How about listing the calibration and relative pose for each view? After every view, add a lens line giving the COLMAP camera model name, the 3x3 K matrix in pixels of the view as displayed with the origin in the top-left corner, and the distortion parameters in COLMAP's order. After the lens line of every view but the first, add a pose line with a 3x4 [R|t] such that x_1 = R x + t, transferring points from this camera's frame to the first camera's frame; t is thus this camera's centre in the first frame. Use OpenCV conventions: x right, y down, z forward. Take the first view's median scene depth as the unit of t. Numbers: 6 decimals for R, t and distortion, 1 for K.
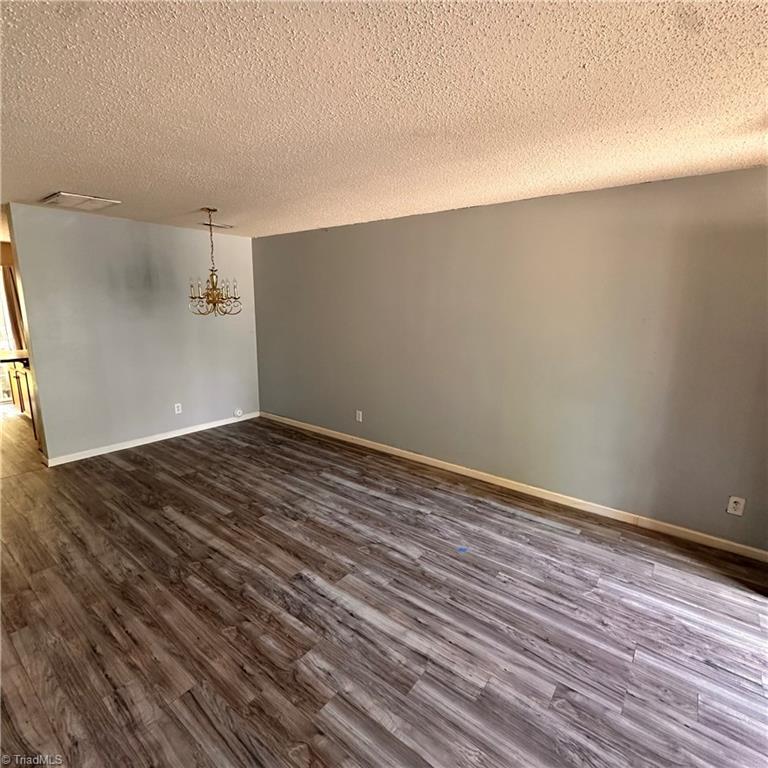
lens RADIAL K [[408.6, 0, 387.0], [0, 408.6, 385.4], [0, 0, 1]] dist [-0.000309, -0.001652]
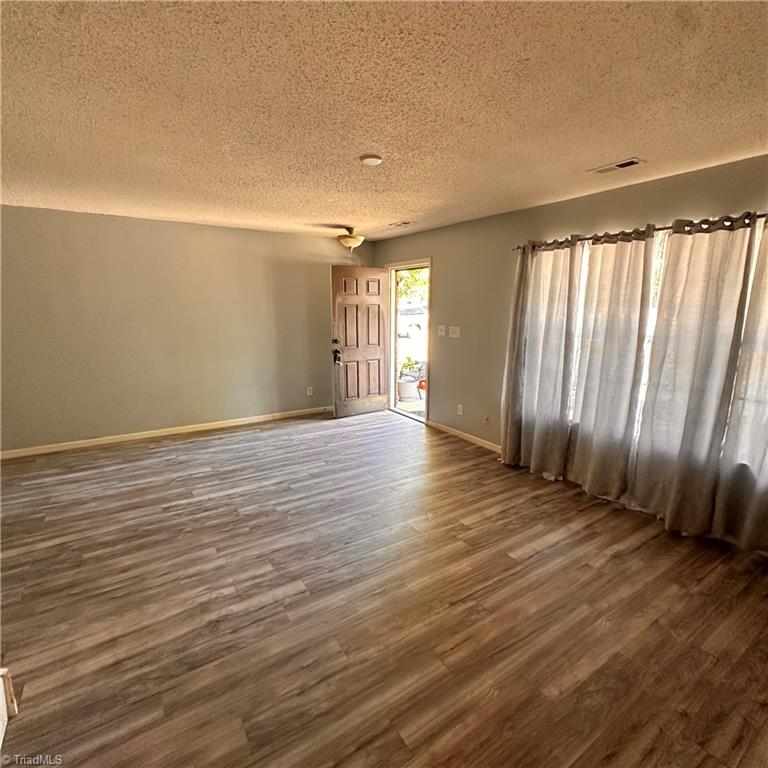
lens RADIAL K [[408.6, 0, 384.0], [0, 408.6, 382.9], [0, 0, 1]] dist [-0.000309, -0.001652]
pose [[0.326110, -0.191746, 0.925681, -1.246244], [0.182185, 0.973604, 0.137491, 0.037103], [-0.927610, 0.123808, 0.352435, -0.153553]]
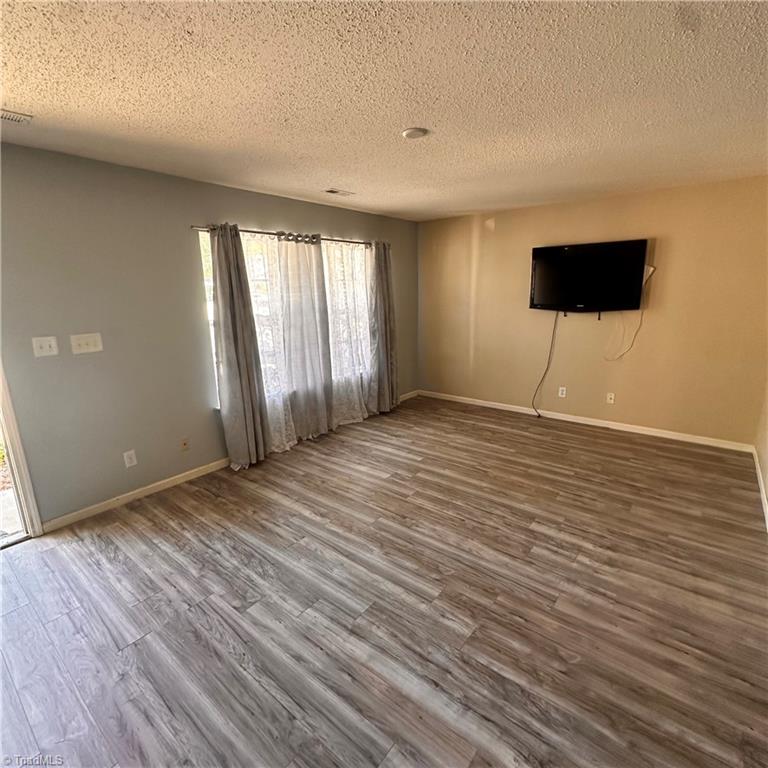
lens RADIAL K [[408.6, 0, 385.9], [0, 408.6, 385.0], [0, 0, 1]] dist [-0.000309, -0.001652]
pose [[-0.999865, 0.000289, 0.016406, -0.005246], [0.007079, 0.909625, 0.415371, -0.269485], [-0.014803, 0.415431, -0.909504, 1.455895]]
